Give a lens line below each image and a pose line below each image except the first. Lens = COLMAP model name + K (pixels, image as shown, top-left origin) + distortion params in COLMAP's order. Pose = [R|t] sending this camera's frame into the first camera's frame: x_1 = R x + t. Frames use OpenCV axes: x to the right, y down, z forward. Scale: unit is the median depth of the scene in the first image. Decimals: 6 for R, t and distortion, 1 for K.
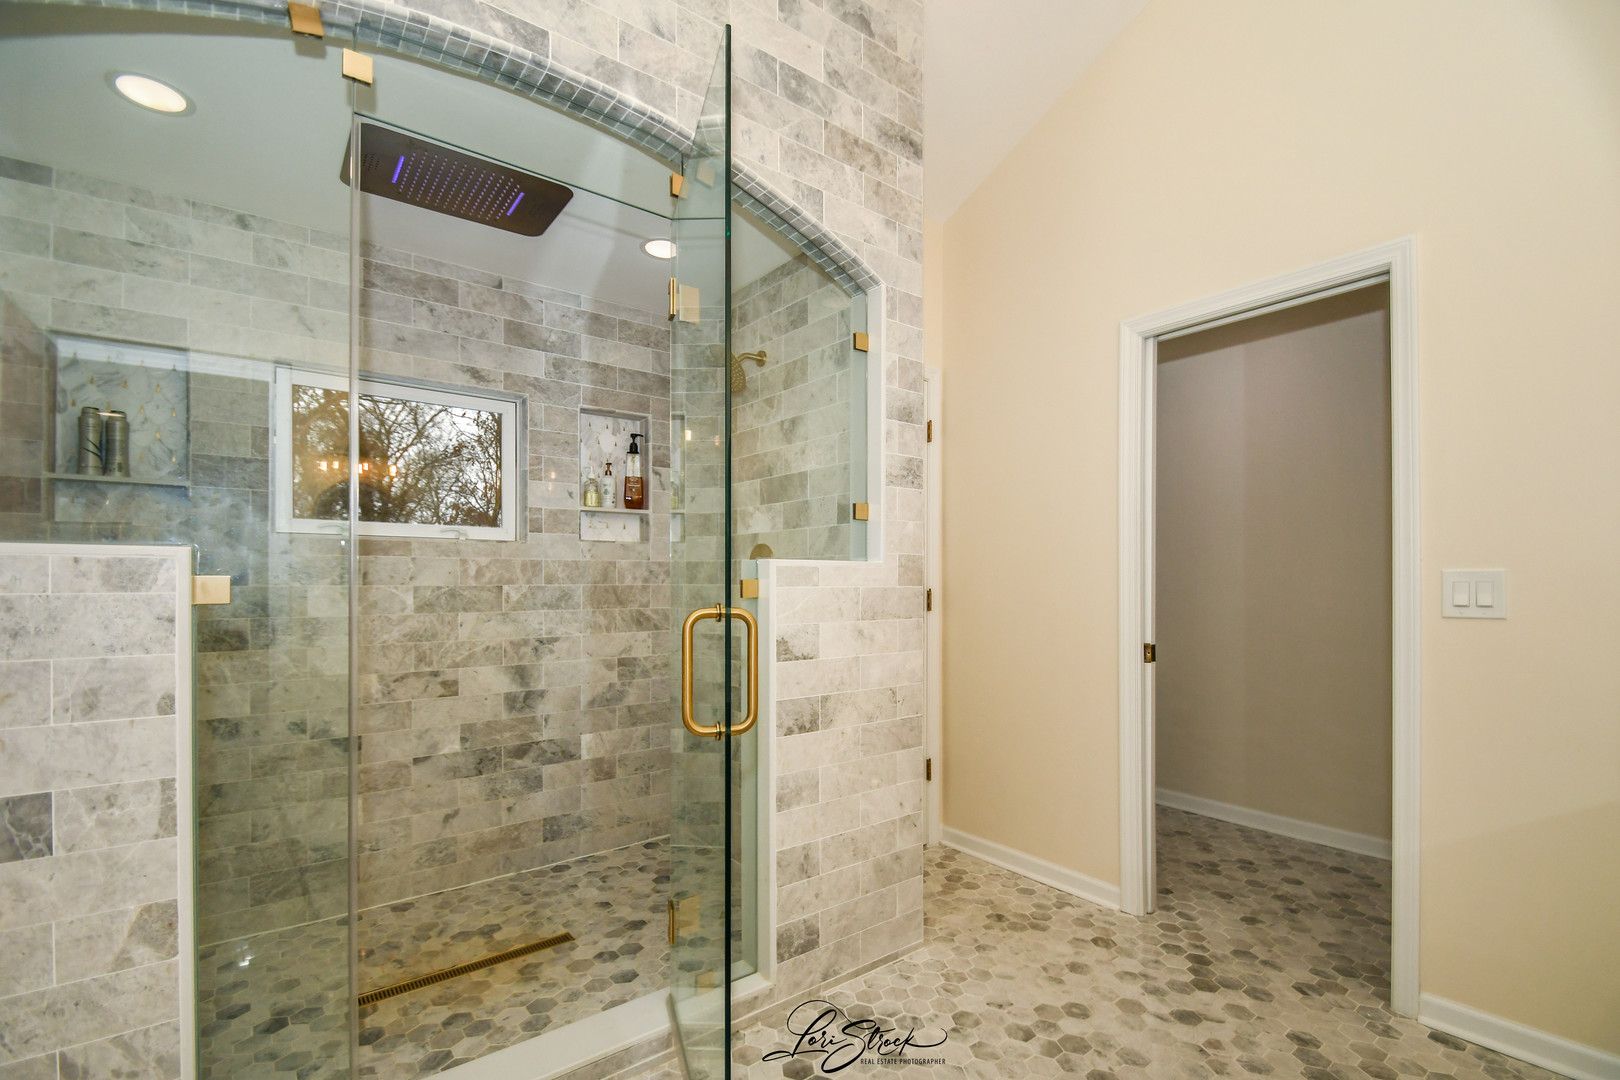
lens RADIAL K [[714.2, 0, 792.9], [0, 714.2, 581.8], [0, 0, 1]] dist [0.005027, -0.009520]
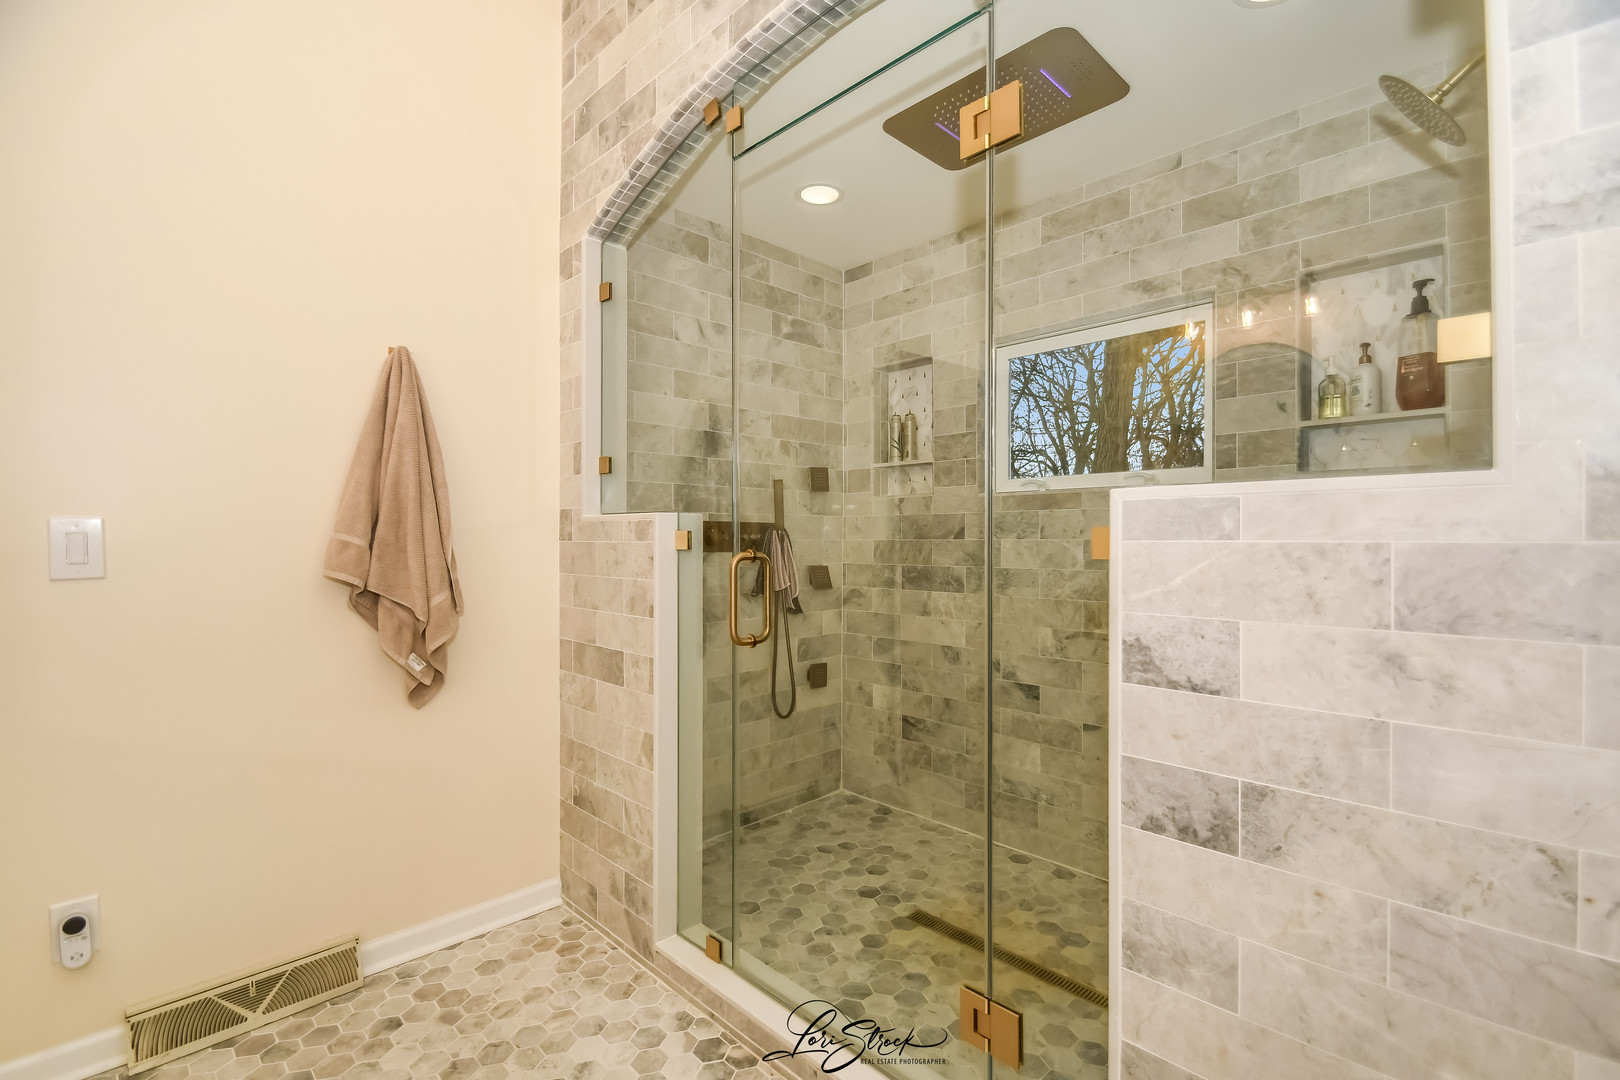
lens RADIAL K [[714.2, 0, 811.4], [0, 714.2, 539.2], [0, 0, 1]] dist [0.005027, -0.009520]
pose [[0.139005, -0.000119, -0.990292, 0.406297], [0.001143, 0.999999, 0.000041, 0.005279], [0.990291, -0.001138, 0.139005, 0.604248]]
